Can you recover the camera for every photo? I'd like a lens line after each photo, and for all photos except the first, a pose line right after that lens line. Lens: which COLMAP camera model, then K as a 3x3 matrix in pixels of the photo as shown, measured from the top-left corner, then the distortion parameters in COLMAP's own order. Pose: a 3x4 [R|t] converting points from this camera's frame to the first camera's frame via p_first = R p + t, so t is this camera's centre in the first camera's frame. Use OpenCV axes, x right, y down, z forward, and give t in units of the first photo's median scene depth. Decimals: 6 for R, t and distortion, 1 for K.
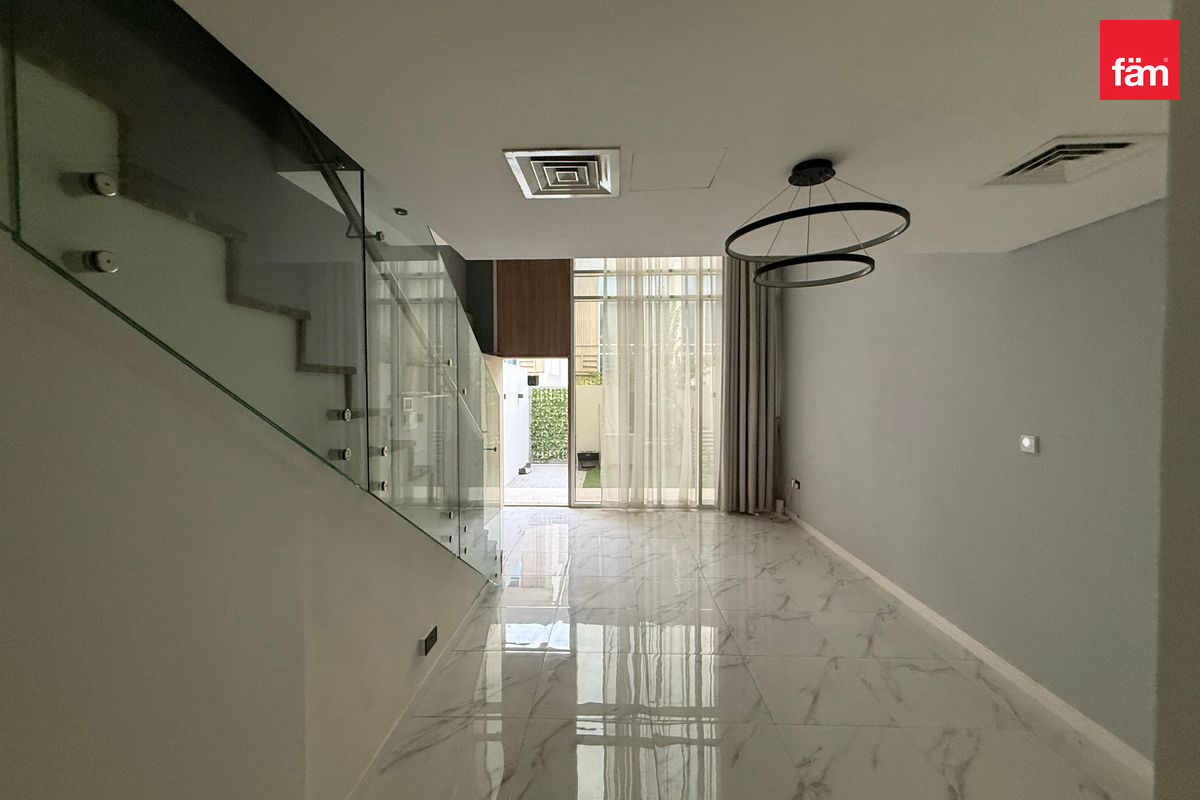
lens RADIAL K [[479.6, 0, 595.5], [0, 479.6, 398.8], [0, 0, 1]] dist [-0.000515, 0.000268]
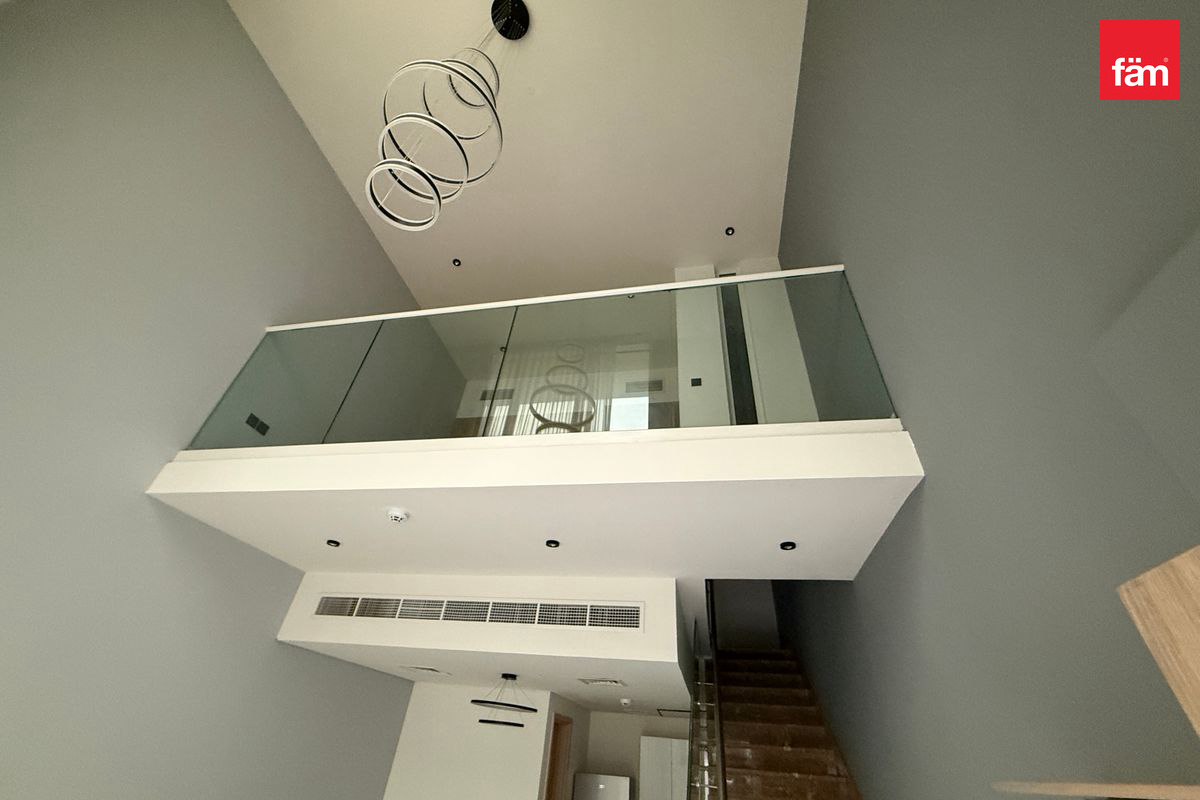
lens RADIAL K [[479.6, 0, 595.5], [0, 479.6, 398.8], [0, 0, 1]] dist [-0.000515, 0.000268]
pose [[-0.984115, 0.032478, 0.174534, -0.129623], [-0.077026, 0.807651, -0.584609, -0.053865], [-0.159950, -0.588766, -0.792320, 0.986440]]
